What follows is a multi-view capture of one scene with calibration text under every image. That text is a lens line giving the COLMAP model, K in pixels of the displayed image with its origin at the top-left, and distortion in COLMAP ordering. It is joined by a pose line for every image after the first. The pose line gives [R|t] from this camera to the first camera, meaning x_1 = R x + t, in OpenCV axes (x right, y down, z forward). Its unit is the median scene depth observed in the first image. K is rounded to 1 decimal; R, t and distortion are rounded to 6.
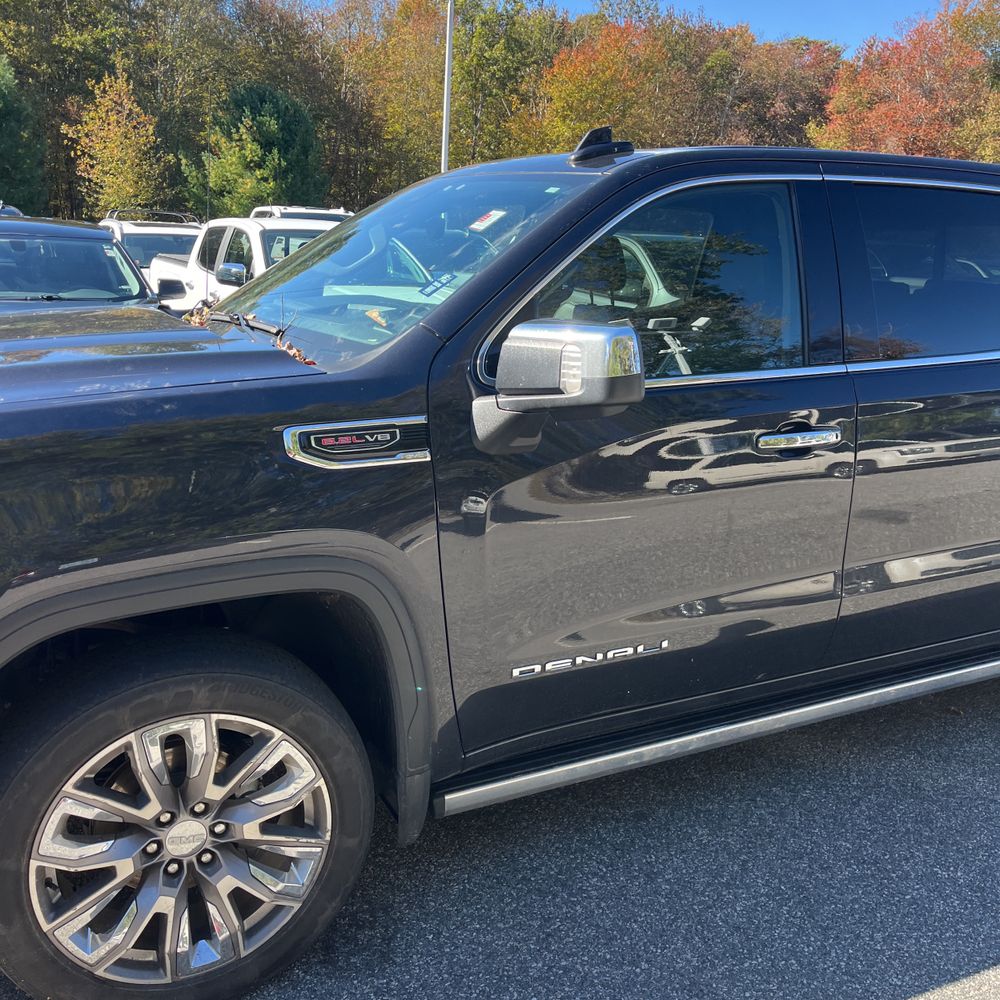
lens RADIAL K [[1009.8, 0, 497.0], [0, 1009.8, 494.5], [0, 0, 1]] dist [0.032526, -0.027788]
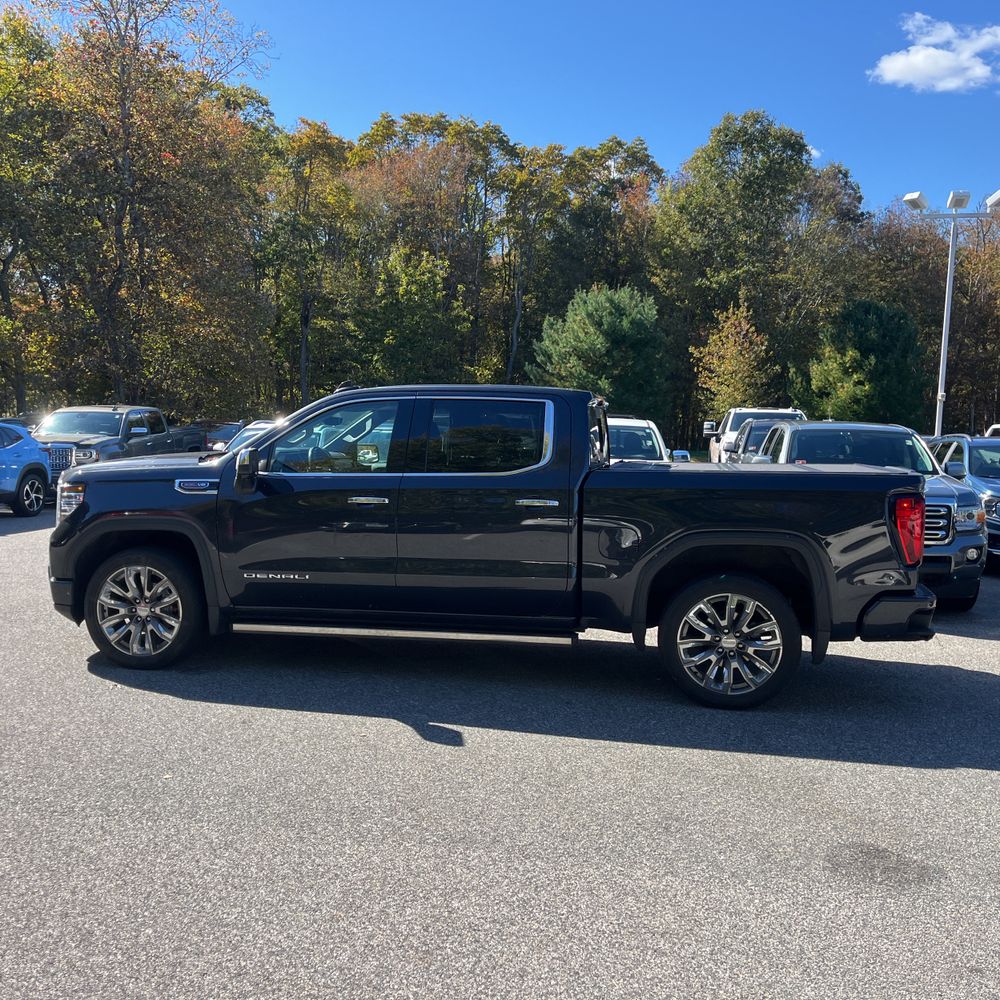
lens RADIAL K [[1003.9, 0, 507.7], [0, 1003.9, 501.5], [0, 0, 1]] dist [0.042720, -0.035589]
pose [[0.802455, 0.031384, -0.595886, 2.384231], [-0.140567, 0.980454, -0.137658, 0.276070], [0.579919, 0.194227, 0.791183, -0.851166]]
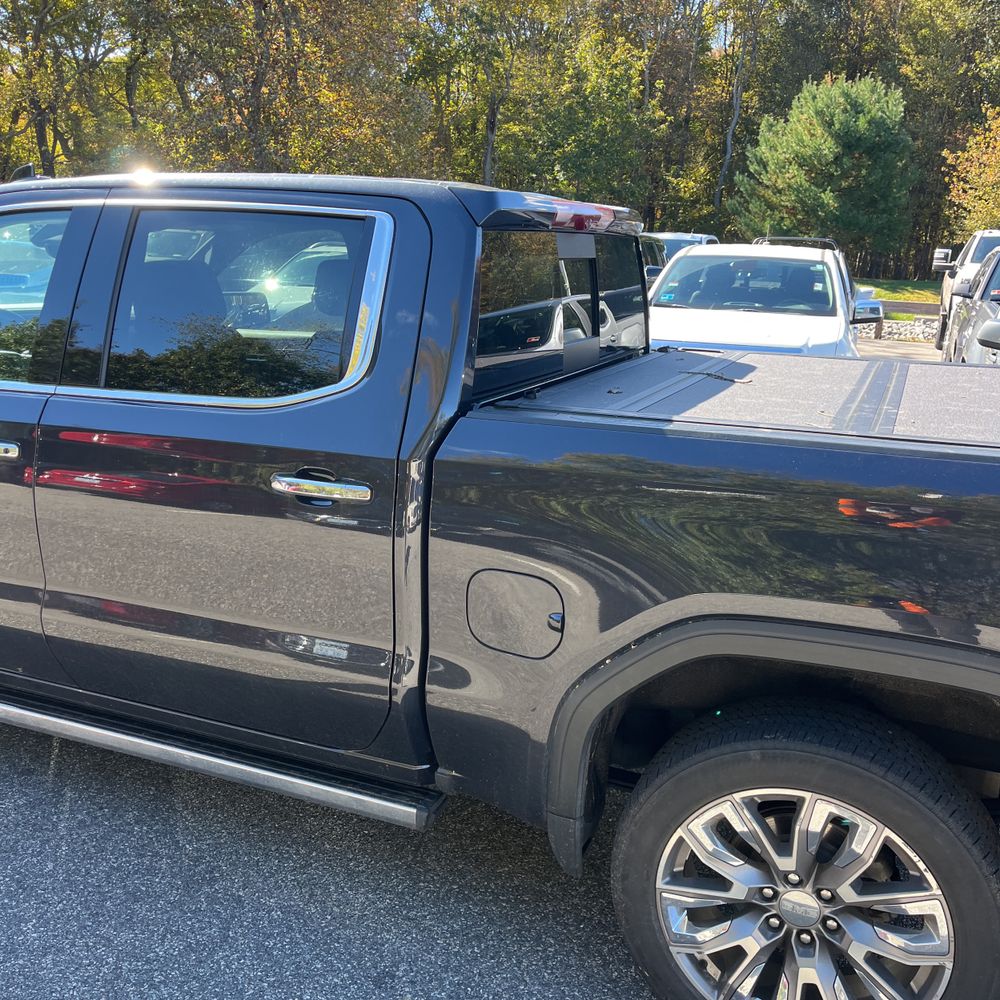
lens RADIAL K [[1009.8, 0, 497.0], [0, 1009.8, 494.5], [0, 0, 1]] dist [0.032526, -0.027788]
pose [[0.650776, 0.178723, -0.737935, 1.716975], [-0.196864, 0.978382, 0.063346, -0.213527], [0.733304, 0.104049, 0.671892, 0.810750]]
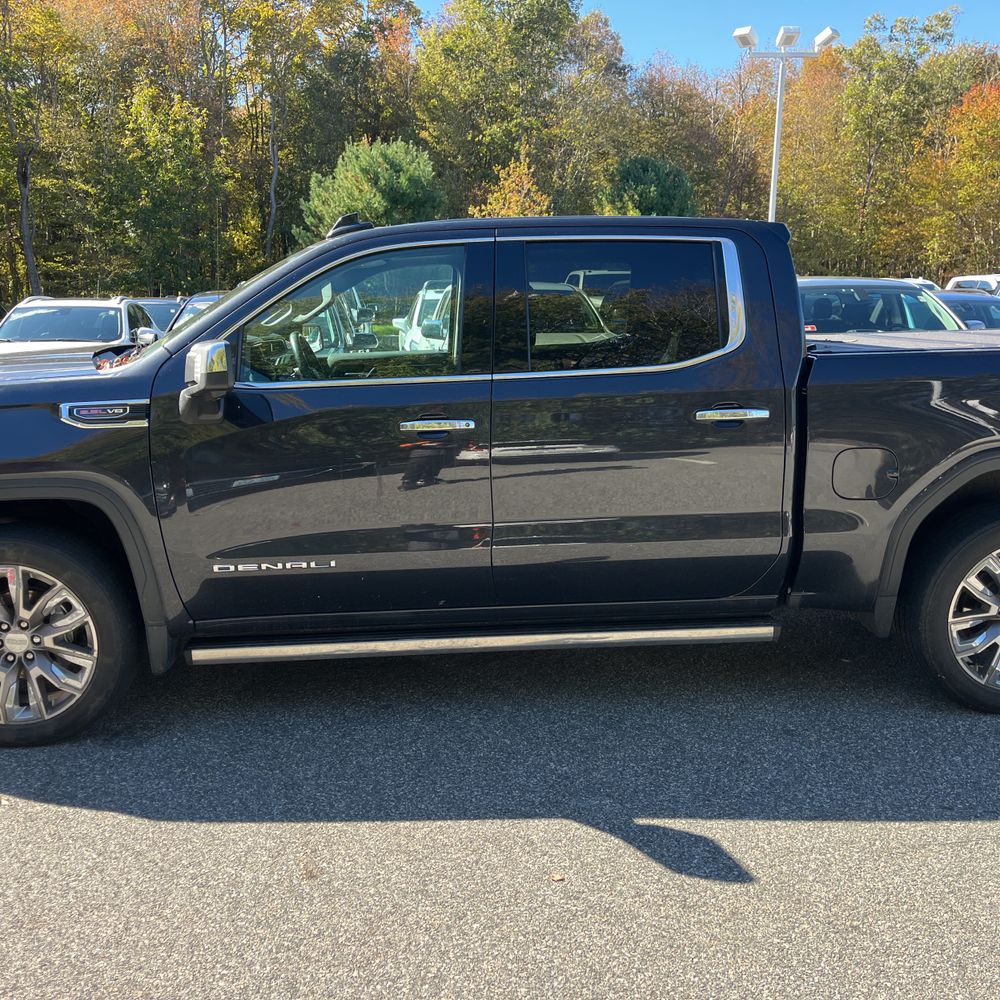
lens RADIAL K [[1009.8, 0, 497.0], [0, 1009.8, 494.5], [0, 0, 1]] dist [0.032526, -0.027788]
pose [[0.919510, 0.038325, -0.391193, 1.092049], [-0.059766, 0.997295, -0.042779, 0.112066], [0.388496, 0.062716, 0.919314, -0.282889]]
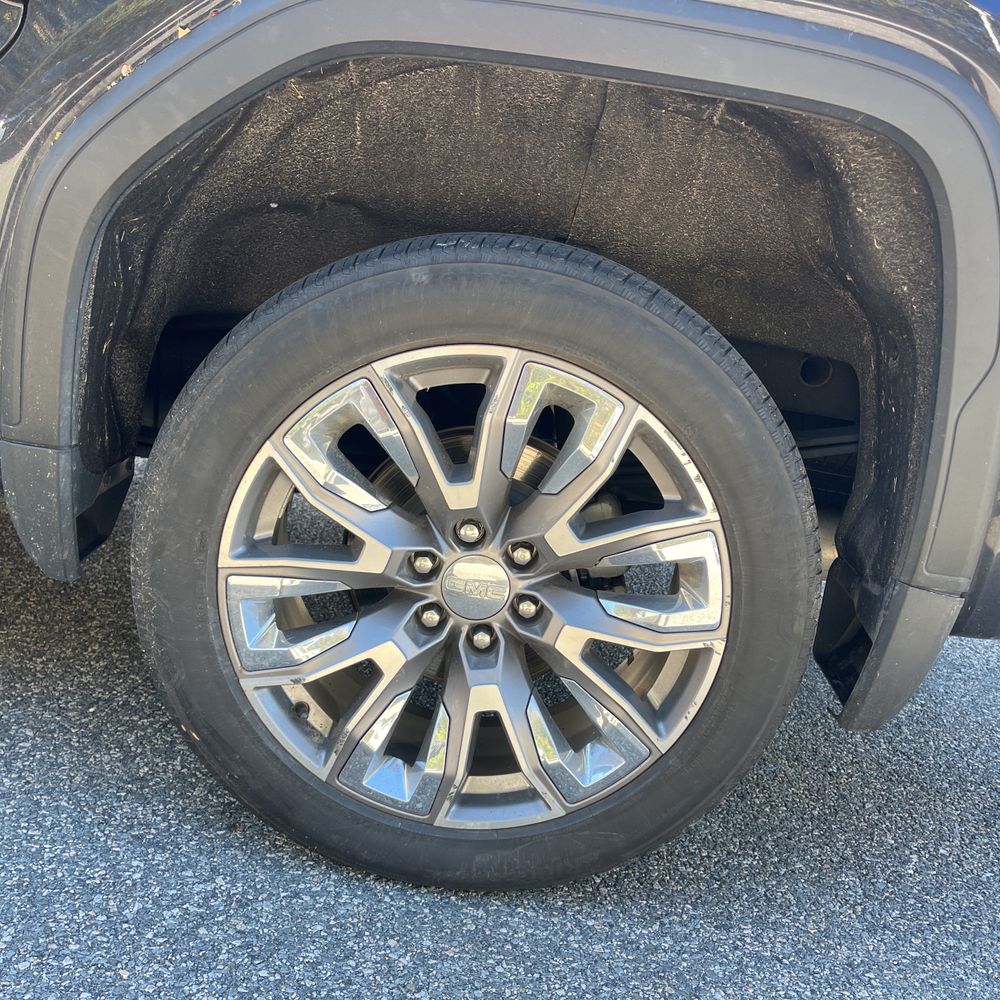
lens RADIAL K [[1013.2, 0, 515.2], [0, 1013.2, 497.6], [0, 0, 1]] dist [0.033278, -0.020083]
pose [[0.877421, 0.244023, -0.413020, 1.487725], [-0.253079, 0.966862, 0.033604, 0.116734], [0.407533, 0.075042, 0.910102, 1.230616]]
